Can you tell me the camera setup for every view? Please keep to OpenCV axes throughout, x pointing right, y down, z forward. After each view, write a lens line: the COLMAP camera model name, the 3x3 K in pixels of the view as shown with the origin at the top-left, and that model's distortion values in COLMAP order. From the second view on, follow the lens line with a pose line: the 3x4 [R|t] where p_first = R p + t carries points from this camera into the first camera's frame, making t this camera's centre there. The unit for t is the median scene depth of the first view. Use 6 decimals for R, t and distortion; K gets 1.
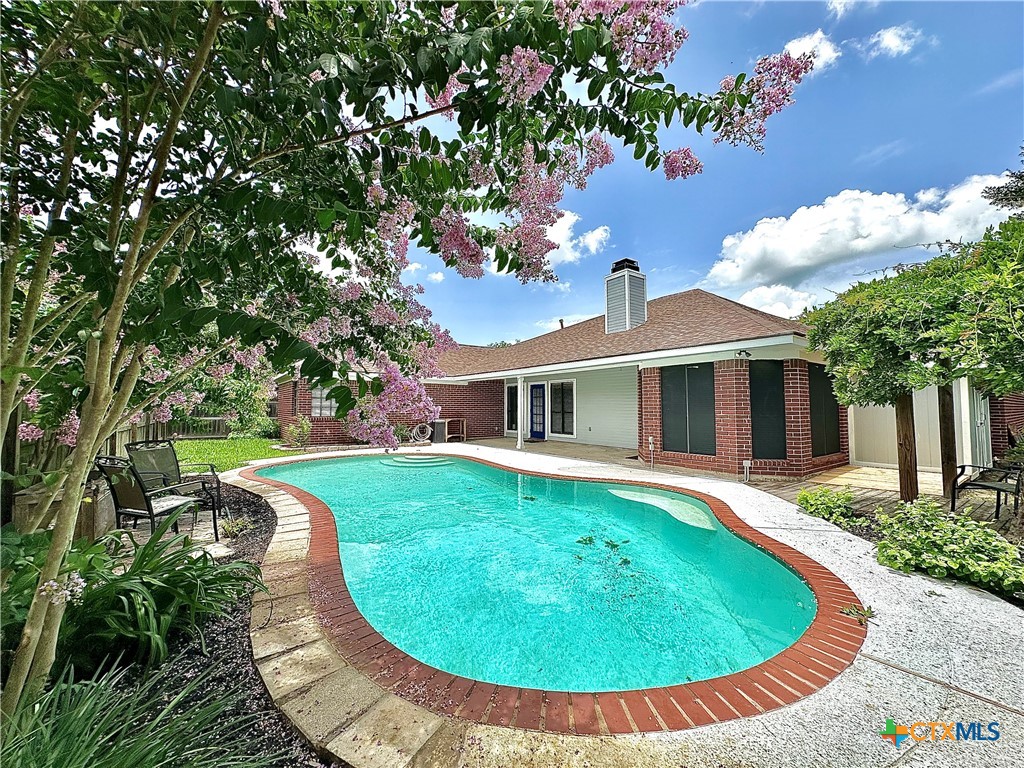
lens RADIAL K [[417.7, 0, 508.7], [0, 417.7, 382.7], [0, 0, 1]] dist [0.001059, -0.000196]
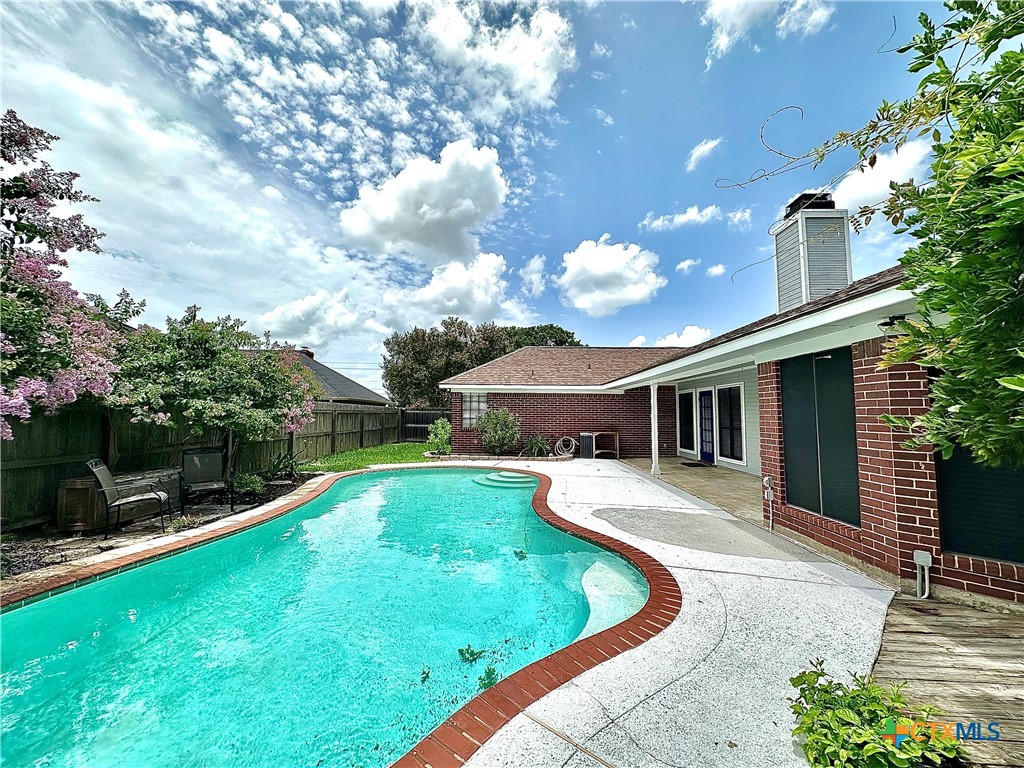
lens RADIAL K [[417.7, 0, 513.3], [0, 417.7, 386.8], [0, 0, 1]] dist [0.001059, -0.000196]
pose [[0.813761, -0.032891, -0.580268, 0.274701], [0.028876, 0.999452, -0.016156, -0.001176], [0.580481, -0.003609, 0.814266, 0.207428]]
